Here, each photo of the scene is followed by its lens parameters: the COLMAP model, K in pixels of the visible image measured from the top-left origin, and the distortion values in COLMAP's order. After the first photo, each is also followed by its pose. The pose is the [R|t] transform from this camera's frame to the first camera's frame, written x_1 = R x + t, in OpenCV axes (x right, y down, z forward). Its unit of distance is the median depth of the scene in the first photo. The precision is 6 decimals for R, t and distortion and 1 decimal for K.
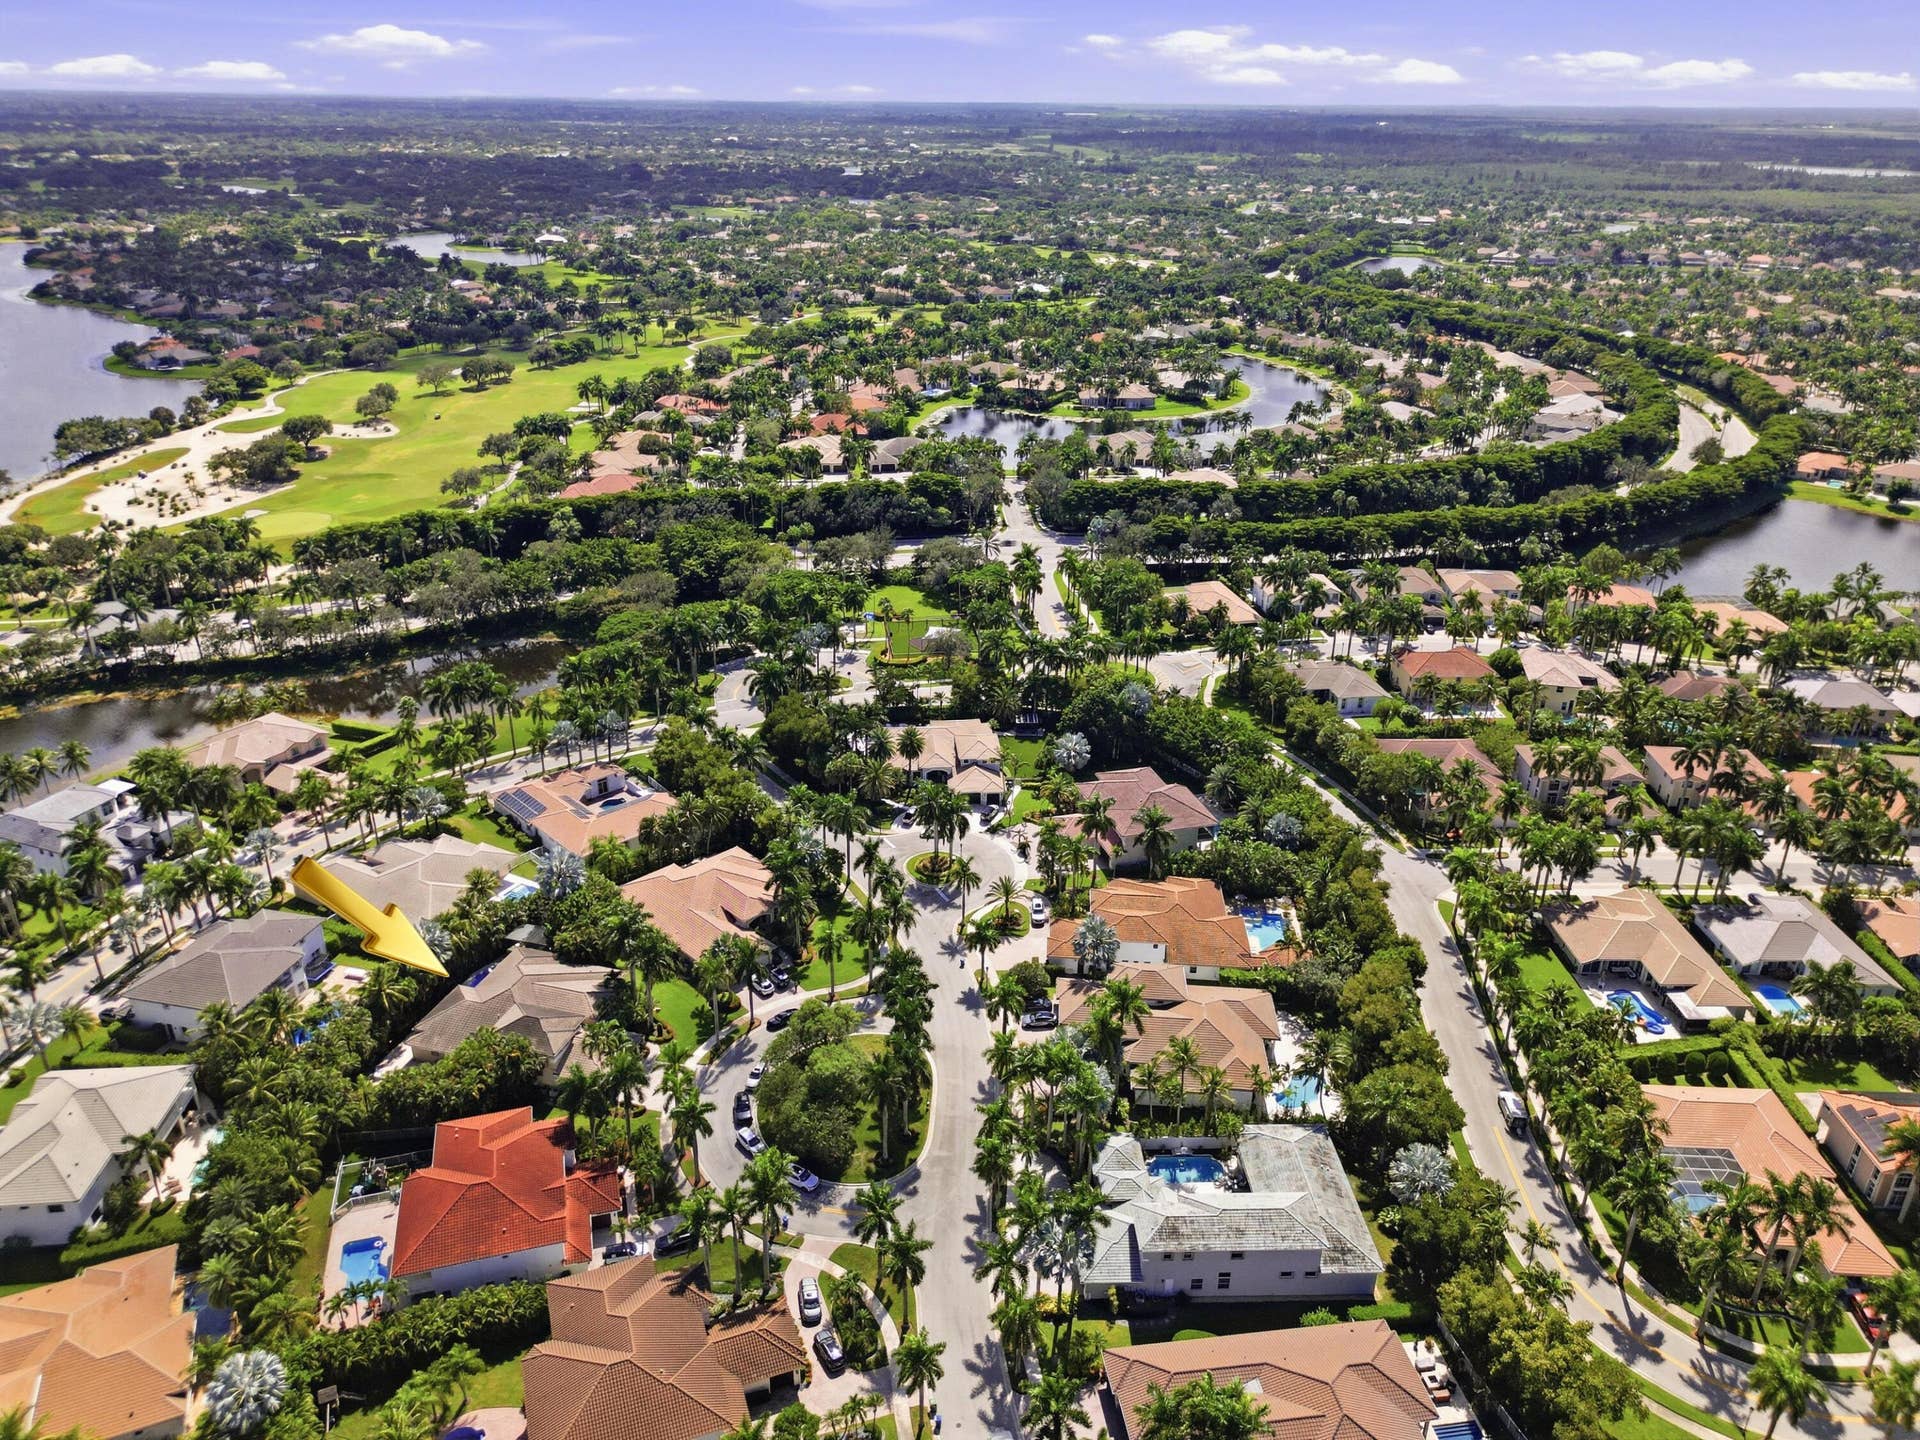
lens RADIAL K [[1317.7, 0, 960.0], [0, 1317.7, 720.0], [0, 0, 1]] dist [0.086360, -0.087817]
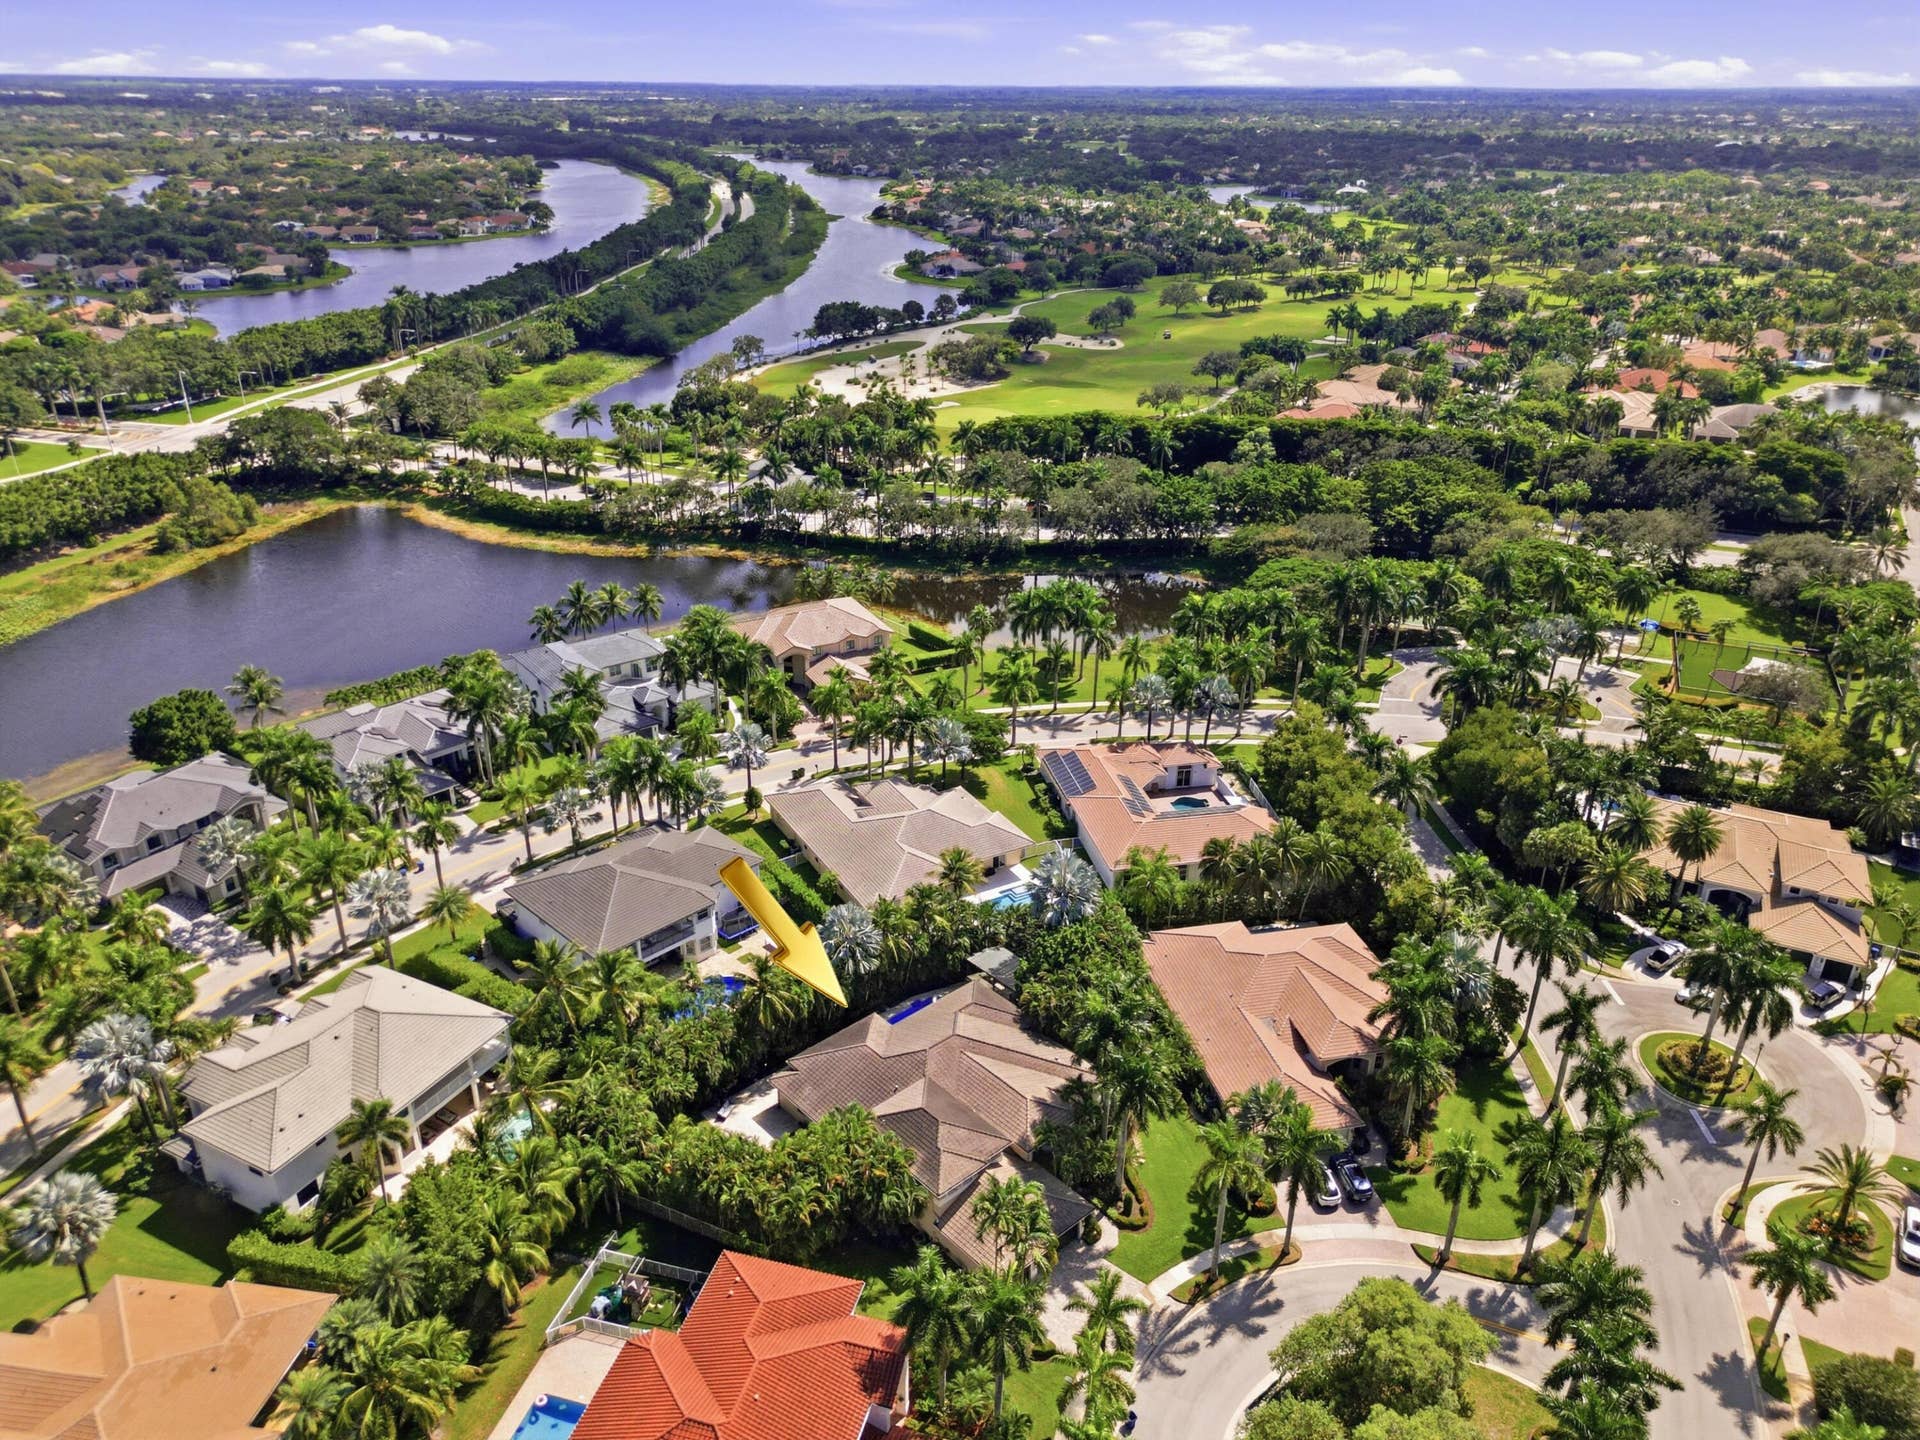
lens RADIAL K [[1317.7, 0, 960.0], [0, 1317.7, 720.0], [0, 0, 1]] dist [0.086360, -0.087817]
pose [[0.848475, 0.222292, -0.480288, -0.036403], [-0.219415, 0.973596, 0.062993, 0.002310], [0.481610, 0.051934, 0.874846, 0.300870]]
